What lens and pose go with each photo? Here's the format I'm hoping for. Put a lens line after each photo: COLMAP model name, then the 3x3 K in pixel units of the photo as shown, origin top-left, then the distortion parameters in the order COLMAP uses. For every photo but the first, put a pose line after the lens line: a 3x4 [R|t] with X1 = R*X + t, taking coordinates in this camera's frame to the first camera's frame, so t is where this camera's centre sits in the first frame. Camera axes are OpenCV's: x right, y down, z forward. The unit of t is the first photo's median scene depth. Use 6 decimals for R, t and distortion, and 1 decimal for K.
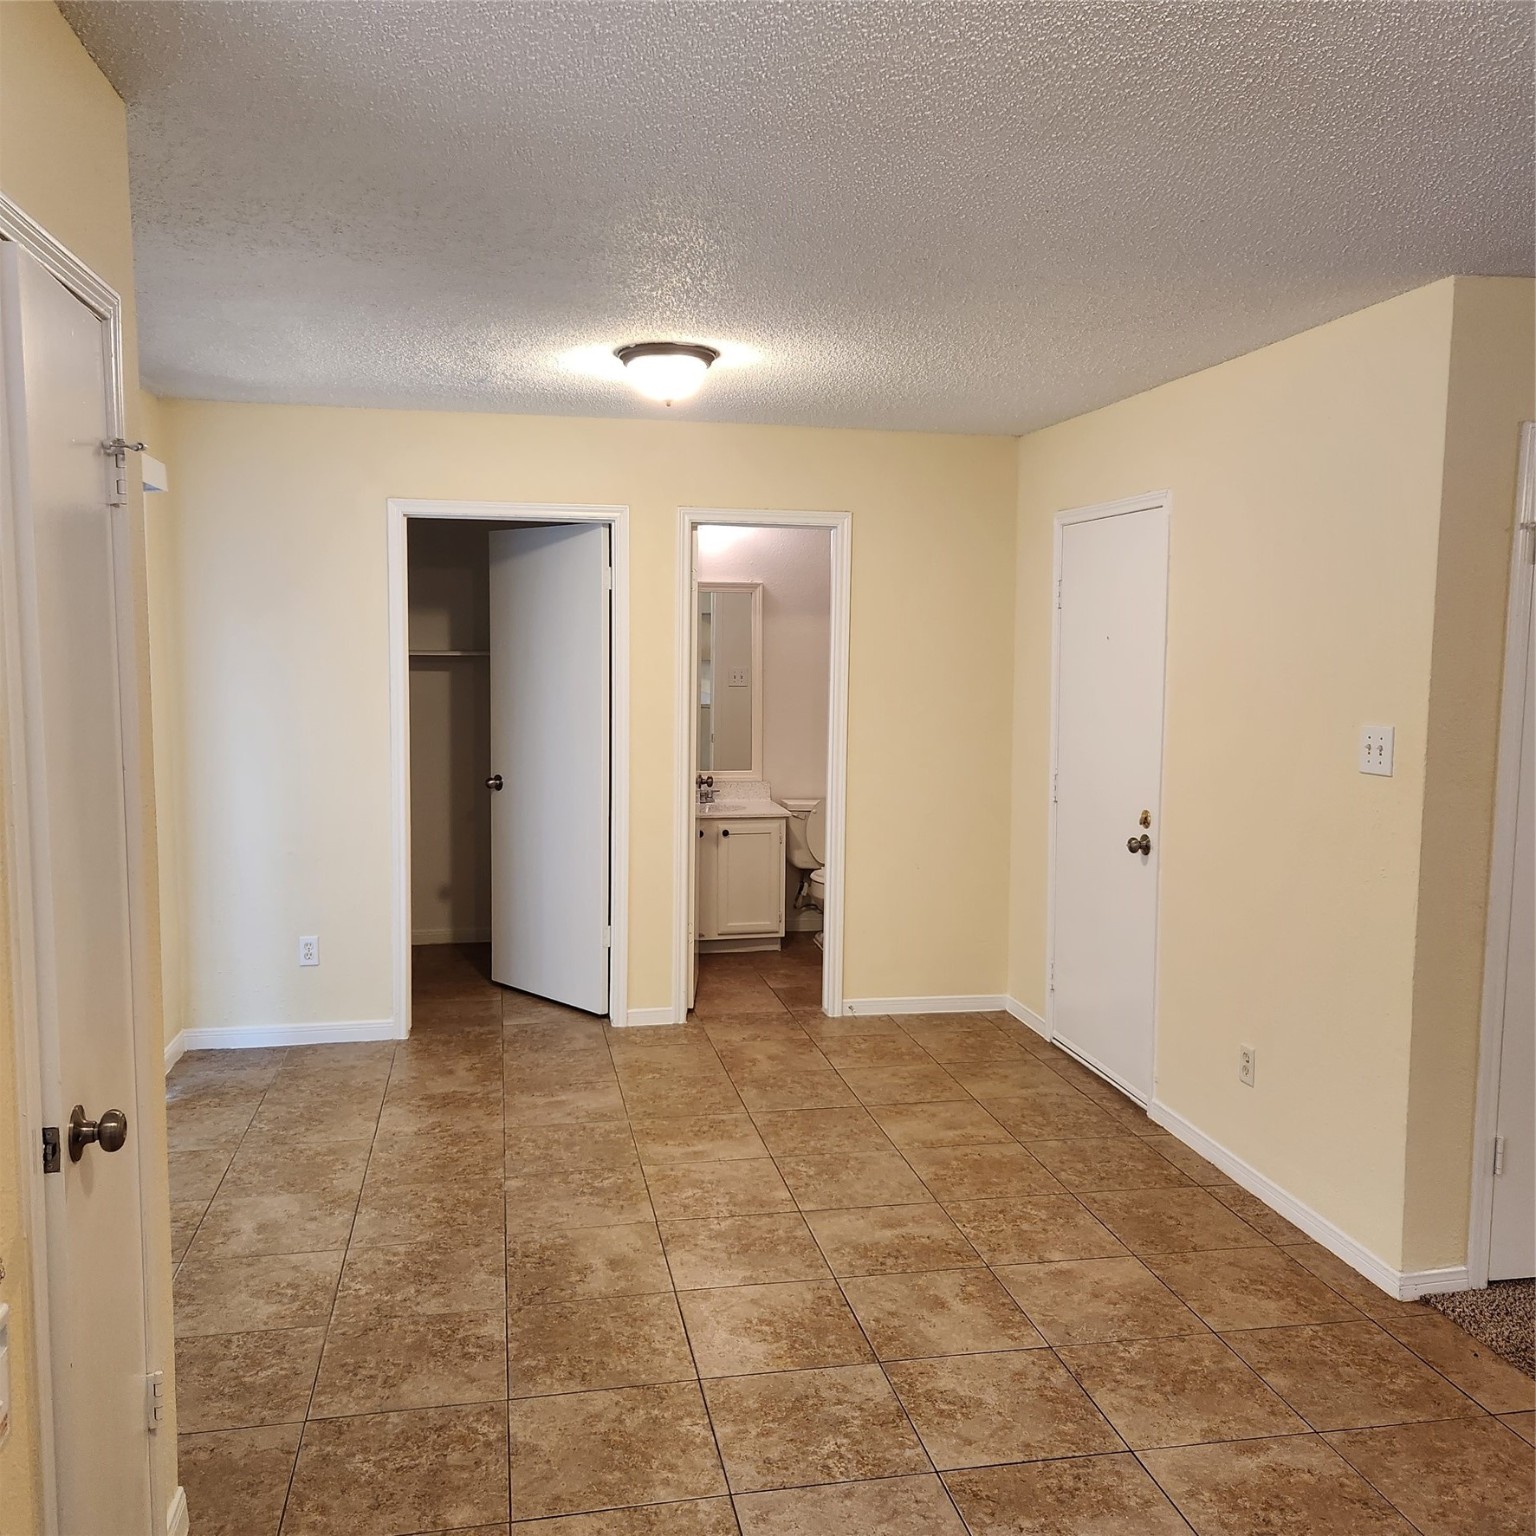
lens RADIAL K [[1394.0, 0, 770.5], [0, 1394.0, 764.6], [0, 0, 1]] dist [0.056244, -0.030550]
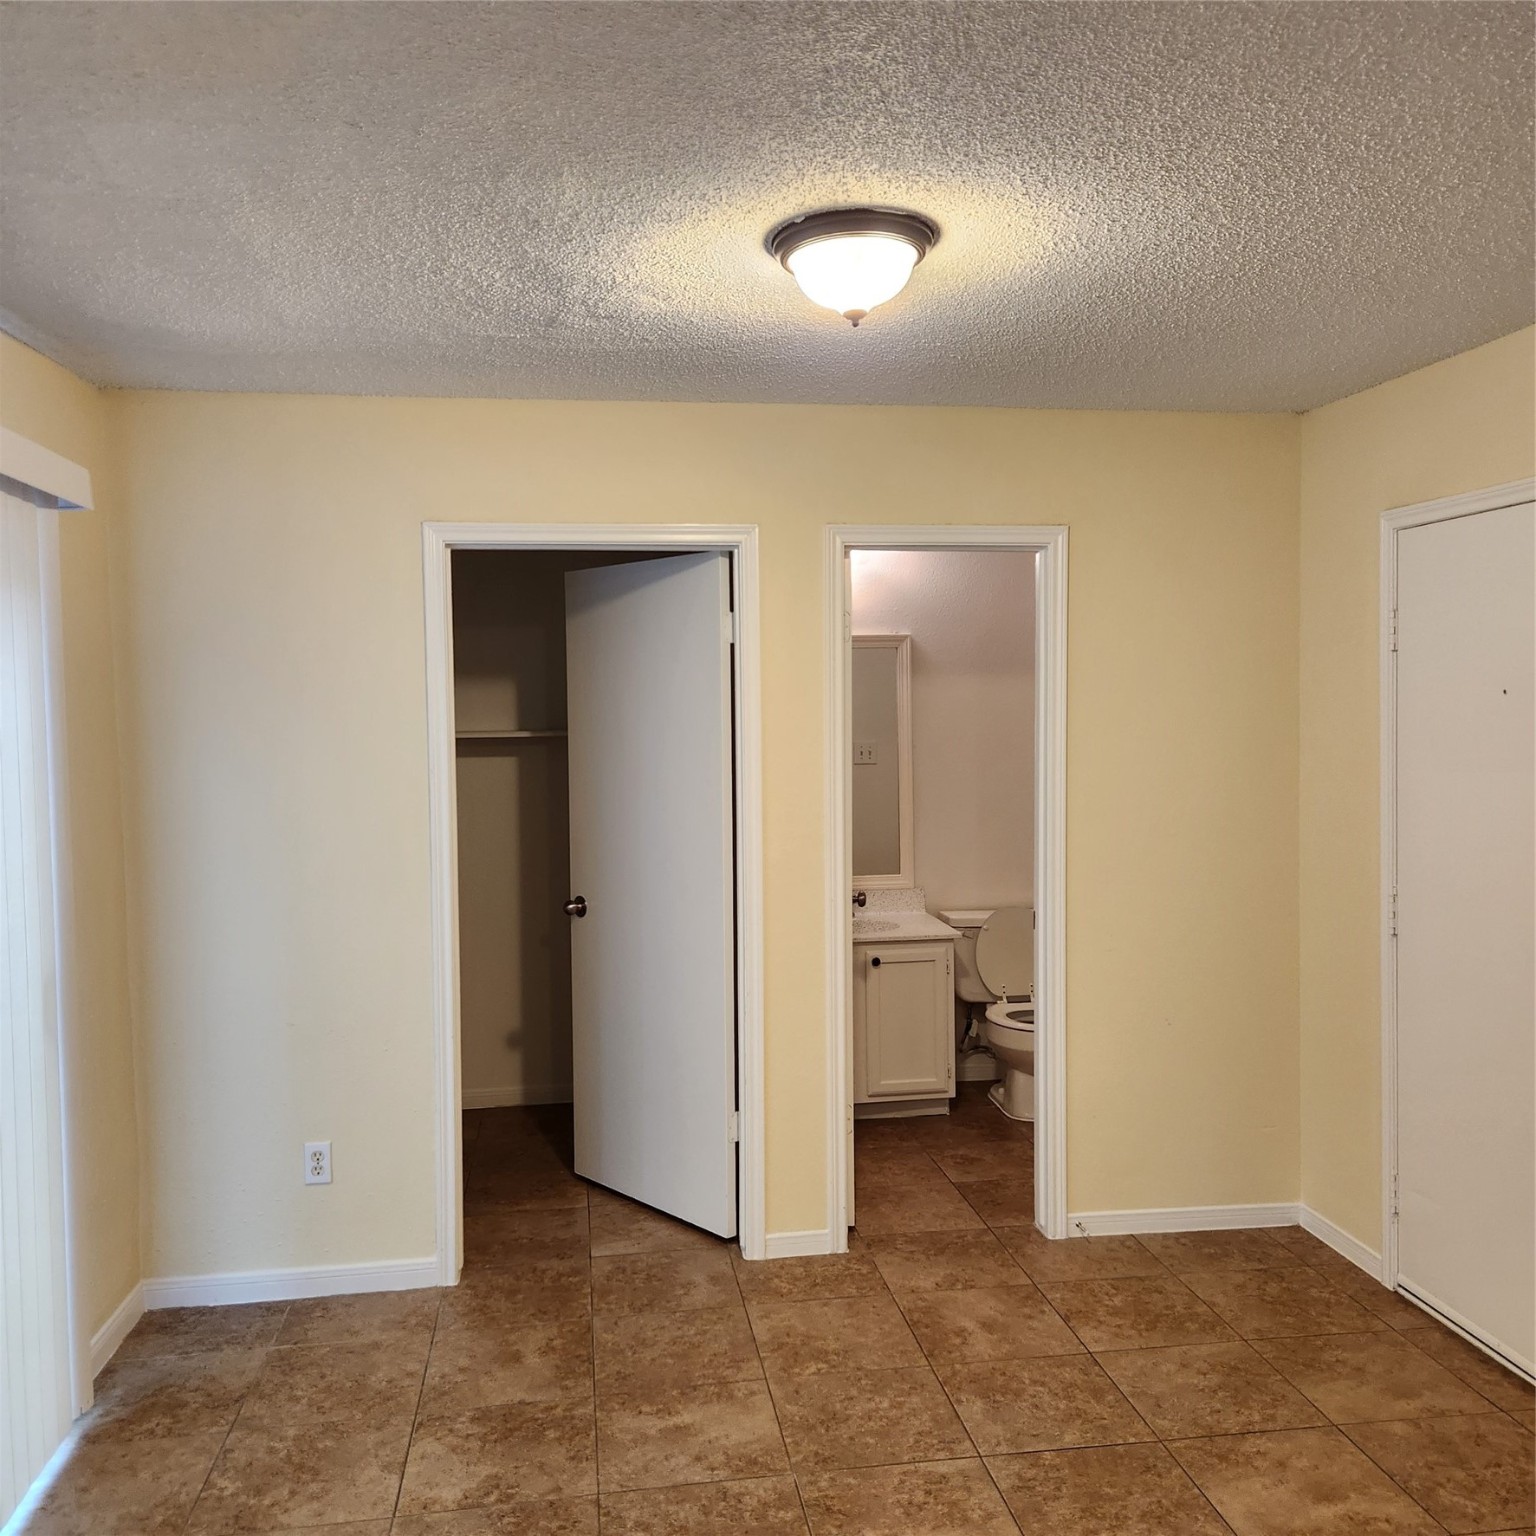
lens RADIAL K [[1394.0, 0, 762.2], [0, 1394.0, 772.8], [0, 0, 1]] dist [0.056244, -0.030550]
pose [[0.998025, -0.020408, -0.059406, -0.059725], [0.017889, 0.998930, -0.042637, -0.028412], [0.060213, 0.041490, 0.997323, 0.296562]]
